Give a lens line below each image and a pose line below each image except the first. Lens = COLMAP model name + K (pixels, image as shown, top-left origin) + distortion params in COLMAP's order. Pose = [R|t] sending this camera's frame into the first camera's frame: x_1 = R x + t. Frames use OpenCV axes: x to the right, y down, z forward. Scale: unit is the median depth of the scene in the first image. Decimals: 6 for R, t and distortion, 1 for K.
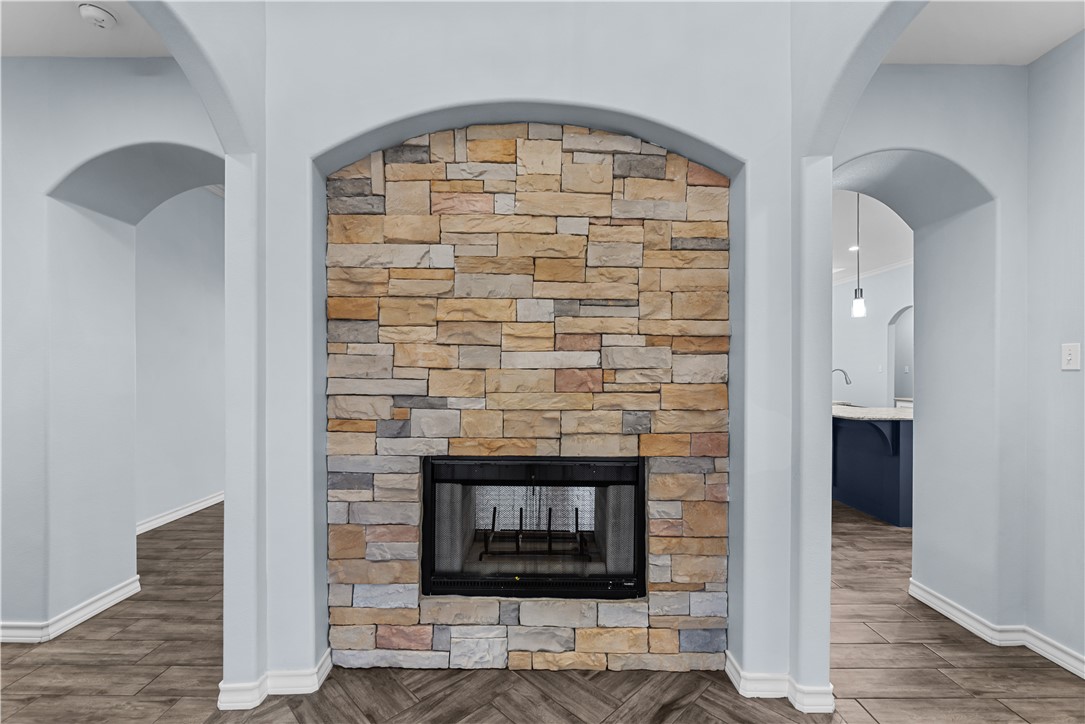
lens RADIAL K [[482.3, 0, 543.4], [0, 482.3, 364.9], [0, 0, 1]] dist [-0.001860, -0.000189]
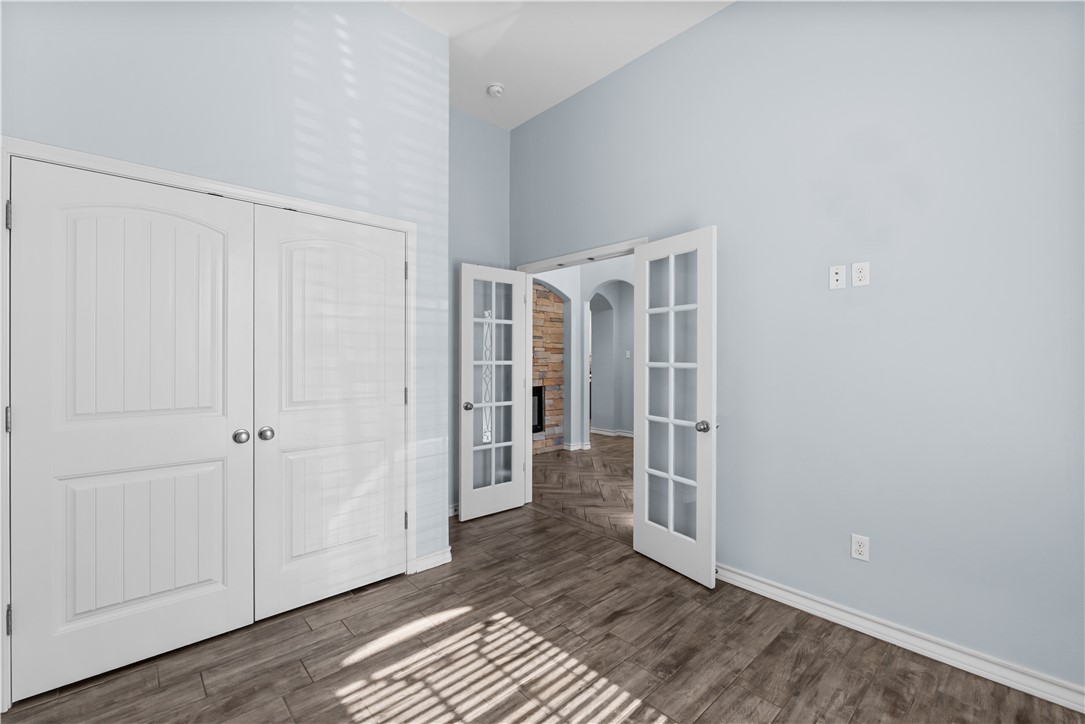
lens RADIAL K [[482.3, 0, 544.1], [0, 482.3, 359.4], [0, 0, 1]] dist [-0.001860, -0.000189]
pose [[0.742855, -0.007473, 0.669410, -1.932637], [0.004347, 0.999970, 0.006339, -0.004426], [-0.669438, -0.001799, 0.742866, -1.373688]]
